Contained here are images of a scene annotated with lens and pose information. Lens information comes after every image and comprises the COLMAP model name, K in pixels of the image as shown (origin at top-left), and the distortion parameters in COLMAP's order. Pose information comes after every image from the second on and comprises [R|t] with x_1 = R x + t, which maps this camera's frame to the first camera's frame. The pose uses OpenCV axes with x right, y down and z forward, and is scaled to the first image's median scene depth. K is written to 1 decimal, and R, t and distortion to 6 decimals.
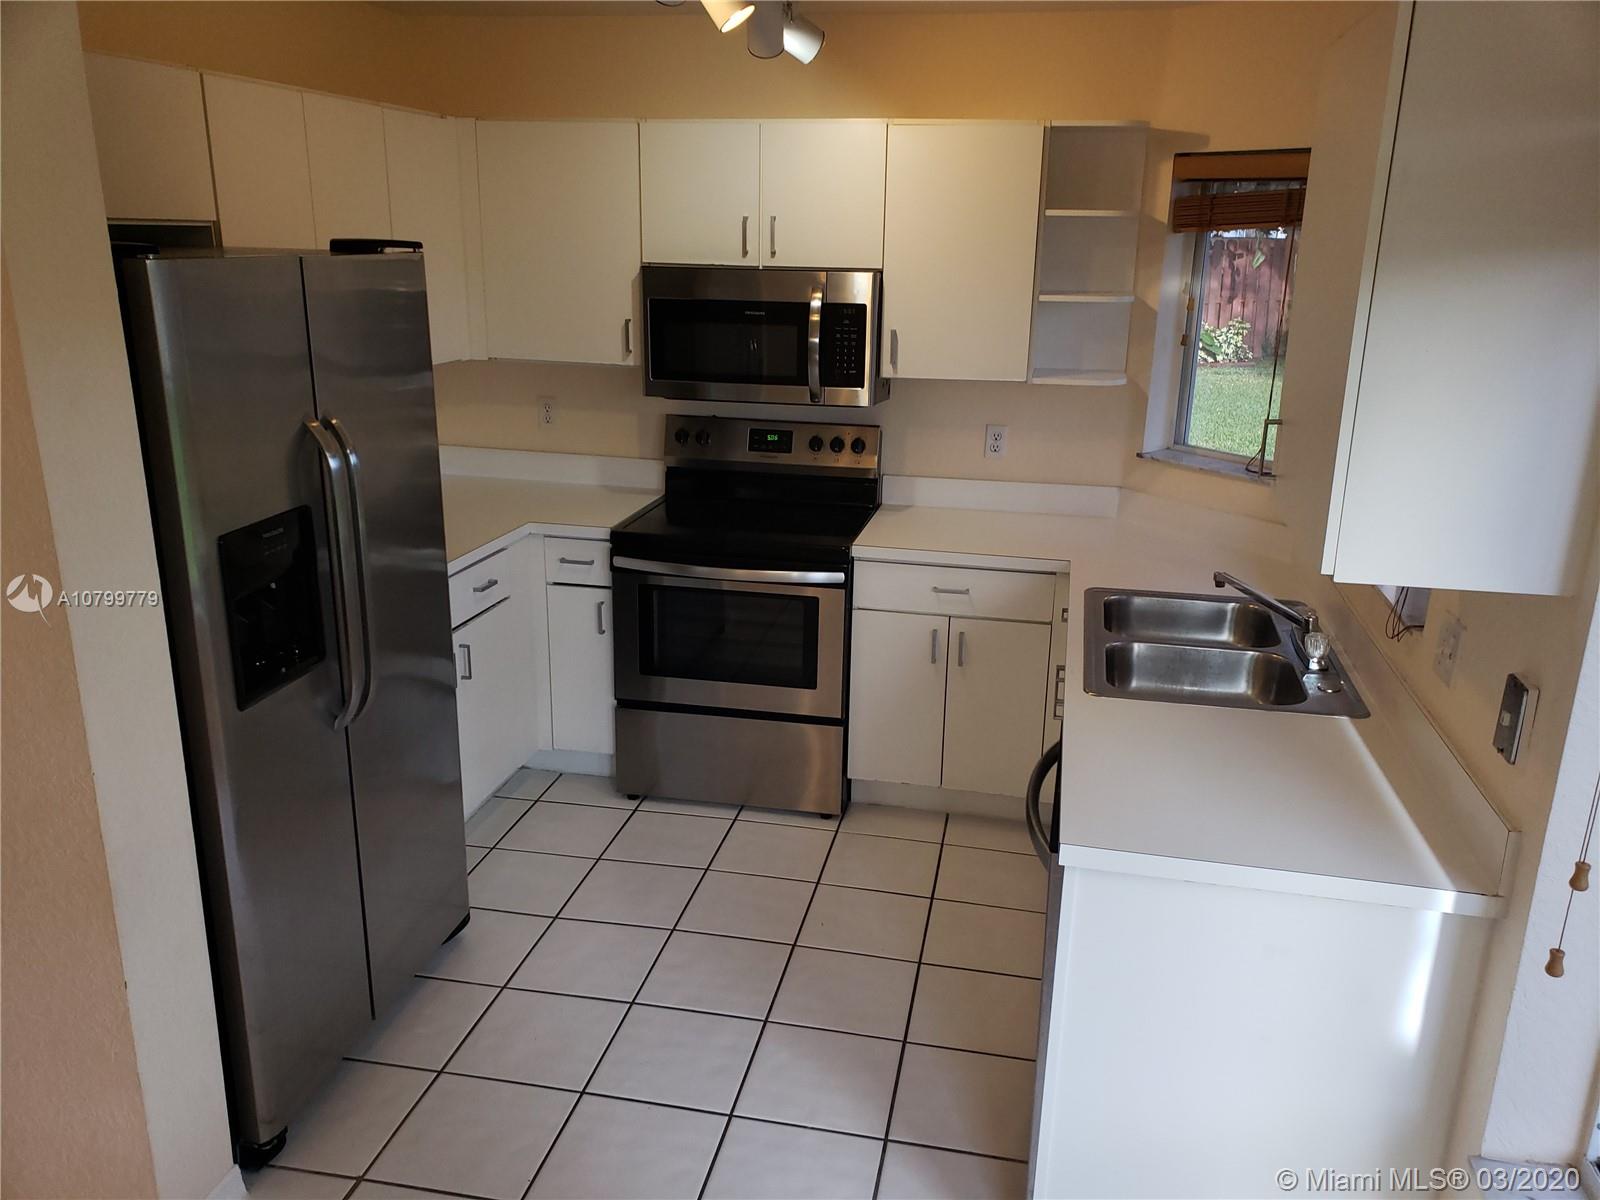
lens RADIAL K [[1243.2, 0, 811.1], [0, 1243.2, 609.3], [0, 0, 1]] dist [0.022271, 0.003795]
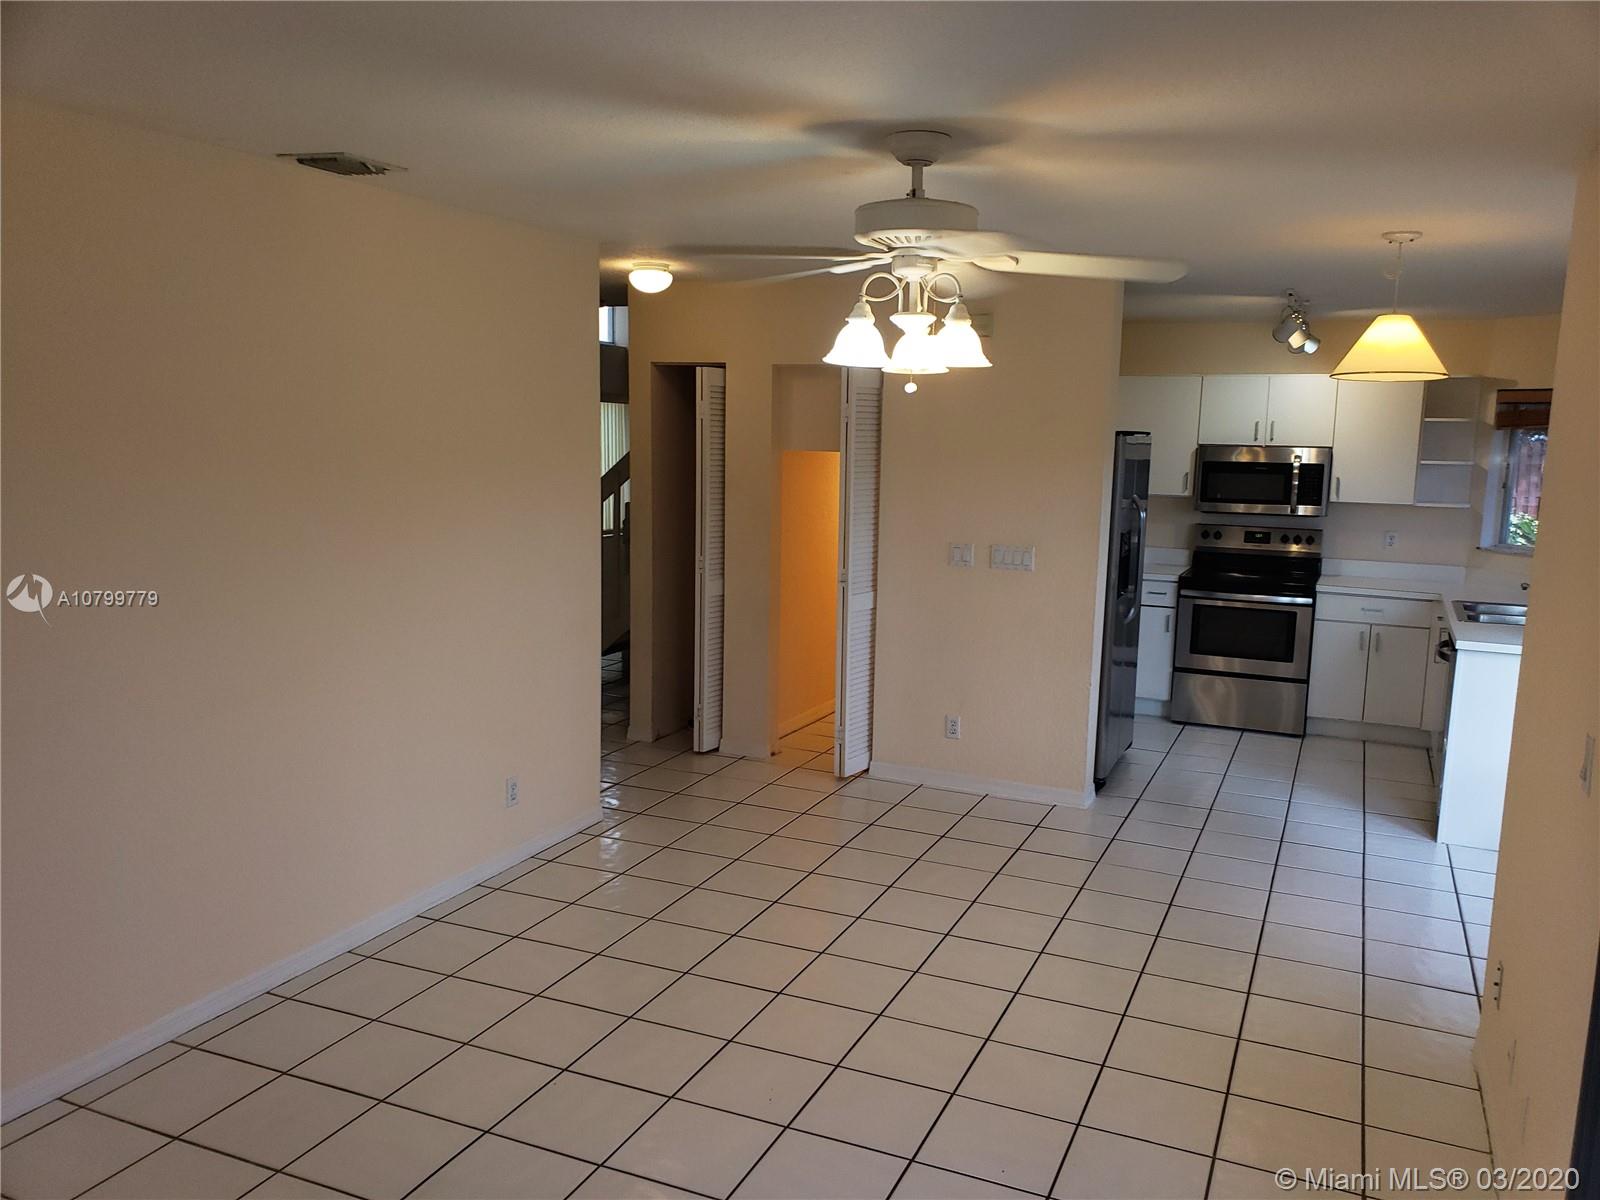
lens RADIAL K [[1243.2, 0, 793.4], [0, 1243.2, 598.3], [0, 0, 1]] dist [0.022271, 0.003795]
pose [[0.976831, 0.032838, -0.211479, -0.335445], [-0.066196, 0.986061, -0.152650, 0.304842], [0.203518, 0.163112, 0.965388, -0.989122]]
